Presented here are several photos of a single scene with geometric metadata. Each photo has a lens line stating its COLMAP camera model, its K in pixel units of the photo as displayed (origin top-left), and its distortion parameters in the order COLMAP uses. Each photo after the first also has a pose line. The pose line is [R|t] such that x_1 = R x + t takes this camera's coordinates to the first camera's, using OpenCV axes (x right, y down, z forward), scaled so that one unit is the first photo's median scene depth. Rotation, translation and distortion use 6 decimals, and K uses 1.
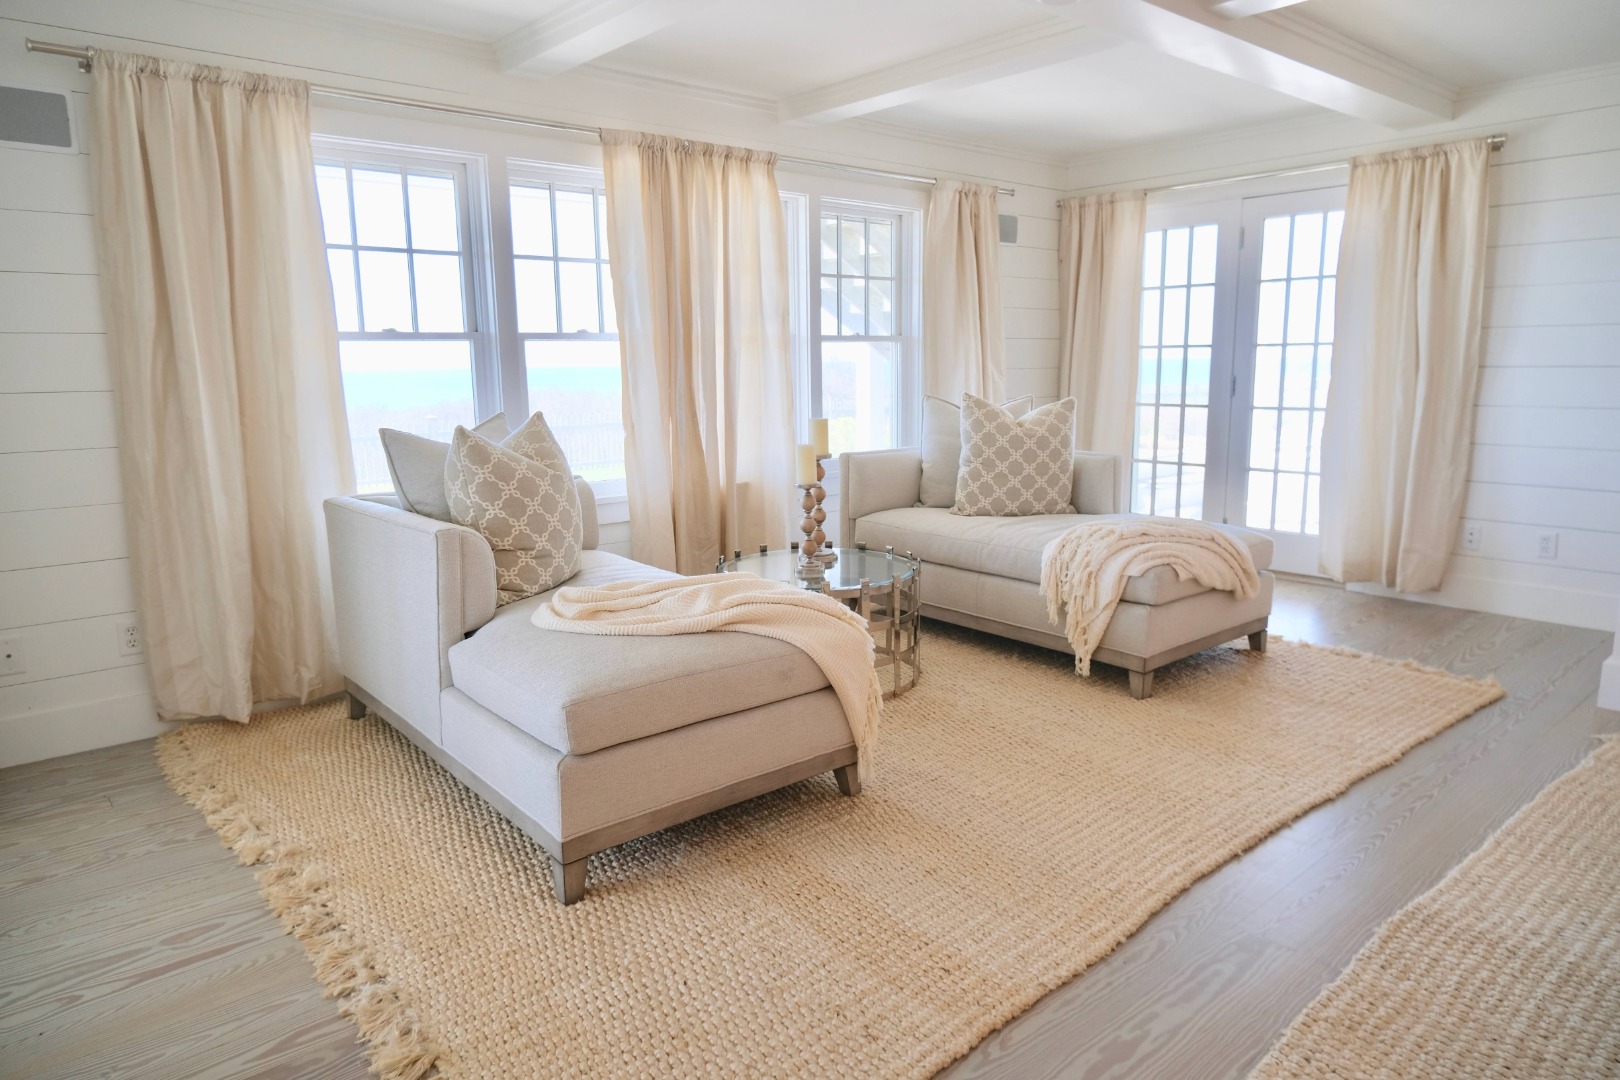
lens RADIAL K [[1013.0, 0, 810.6], [0, 1013.0, 543.0], [0, 0, 1]] dist [-0.003089, 0.002102]
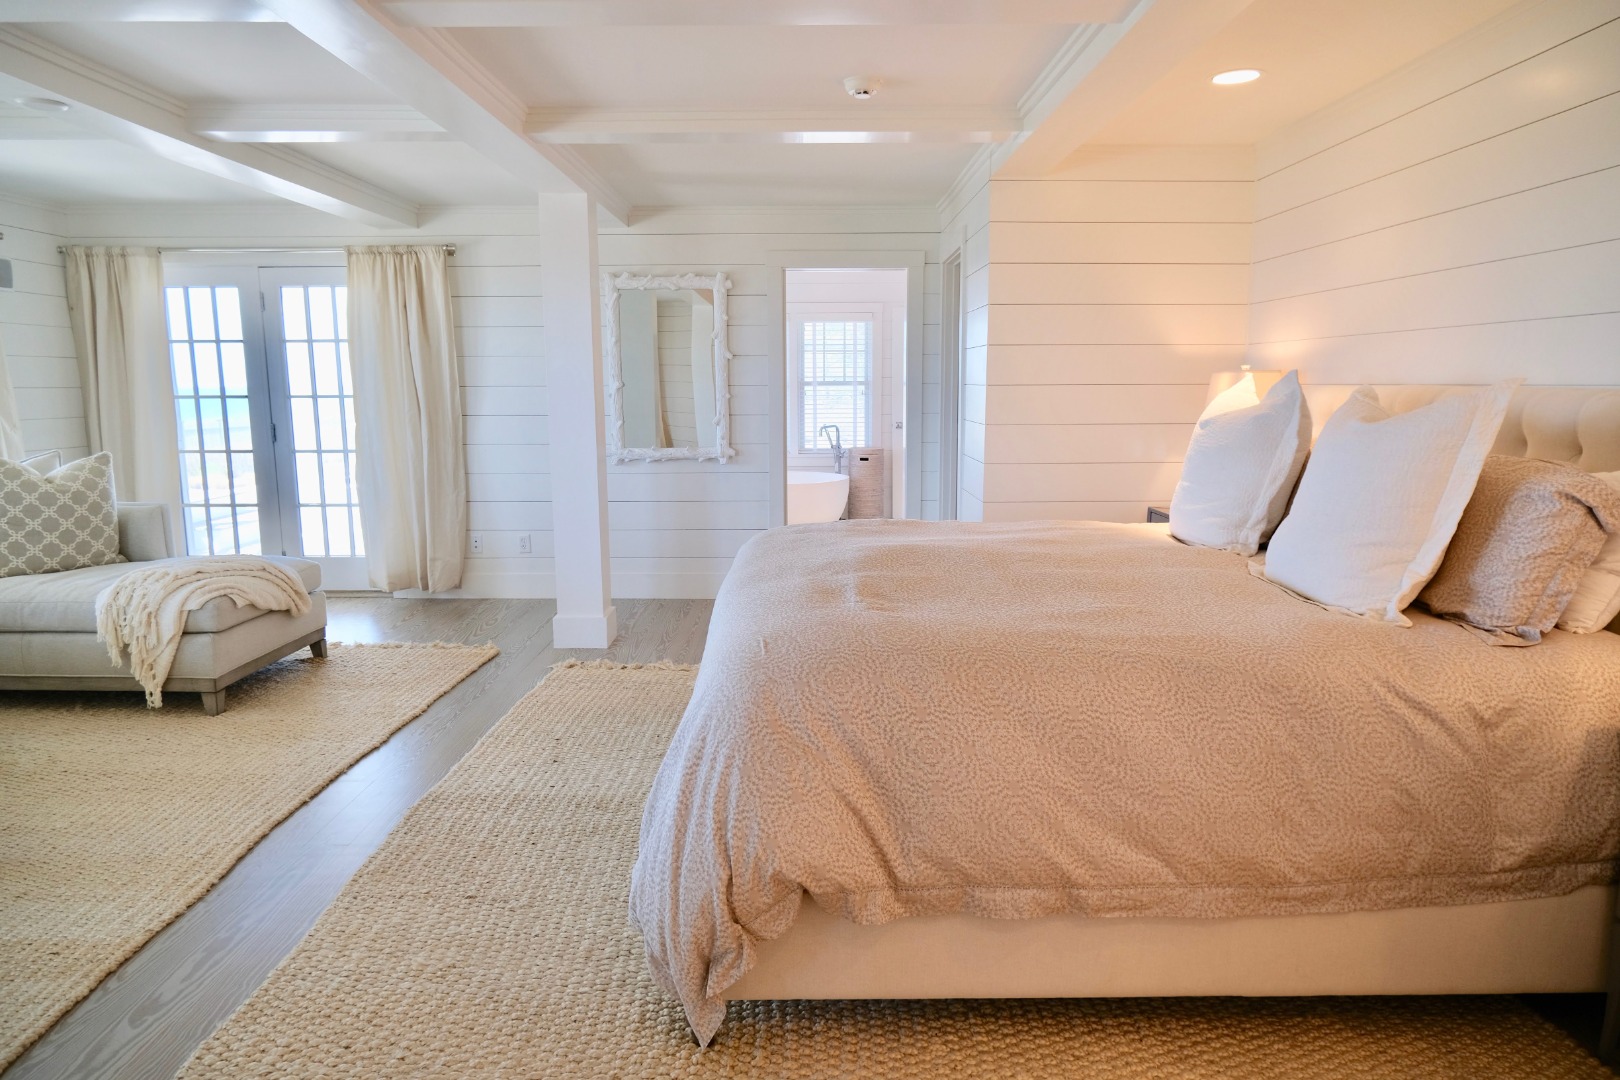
lens RADIAL K [[1013.0, 0, 810.6], [0, 1013.0, 543.0], [0, 0, 1]] dist [-0.003089, 0.002102]
pose [[0.654675, -0.106760, 0.748334, -0.065488], [0.127764, 0.991361, 0.029657, 0.012404], [-0.745035, 0.076195, 0.662659, -0.258658]]
